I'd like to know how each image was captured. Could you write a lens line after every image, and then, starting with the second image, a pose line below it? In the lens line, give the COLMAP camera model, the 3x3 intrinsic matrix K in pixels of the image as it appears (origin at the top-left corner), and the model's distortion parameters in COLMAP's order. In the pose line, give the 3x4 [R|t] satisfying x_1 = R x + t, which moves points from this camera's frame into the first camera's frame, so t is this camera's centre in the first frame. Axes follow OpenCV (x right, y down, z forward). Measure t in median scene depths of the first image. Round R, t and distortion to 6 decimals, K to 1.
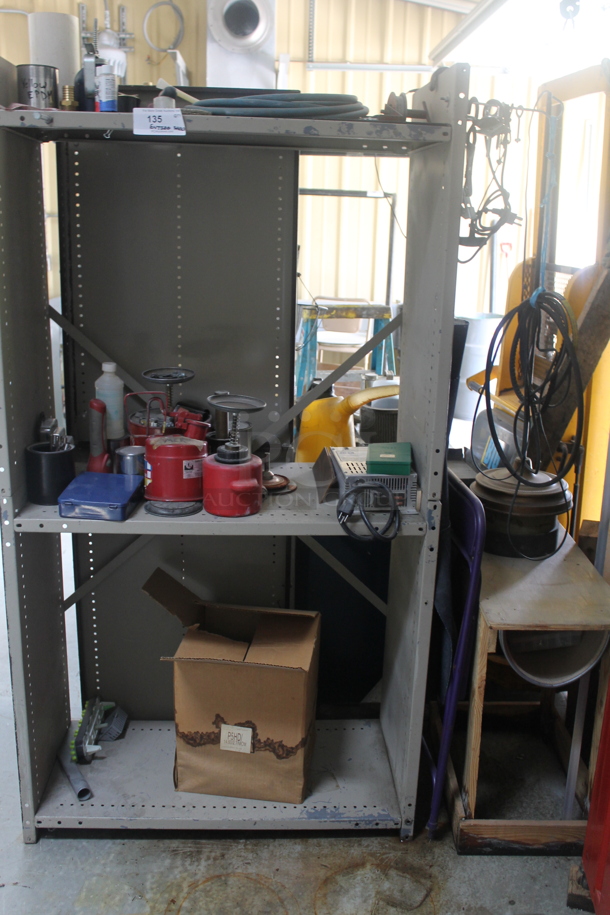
lens RADIAL K [[839.4, 0, 305.0], [0, 839.4, 457.5], [0, 0, 1]] dist [-0.073201, 0.004243]
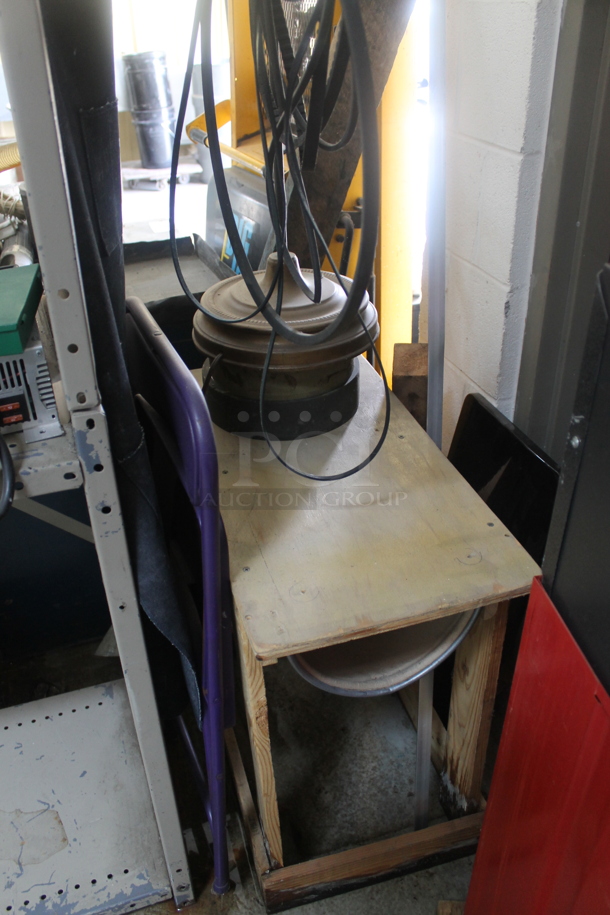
lens RADIAL K [[849.6, 0, 305.0], [0, 849.6, 457.5], [0, 0, 1]] dist [-0.162510, 0.008216]
pose [[0.955693, -0.185734, 0.228374, 0.131894], [0.119146, 0.953493, 0.276866, -0.023653], [-0.269177, -0.237389, 0.933376, 0.476523]]
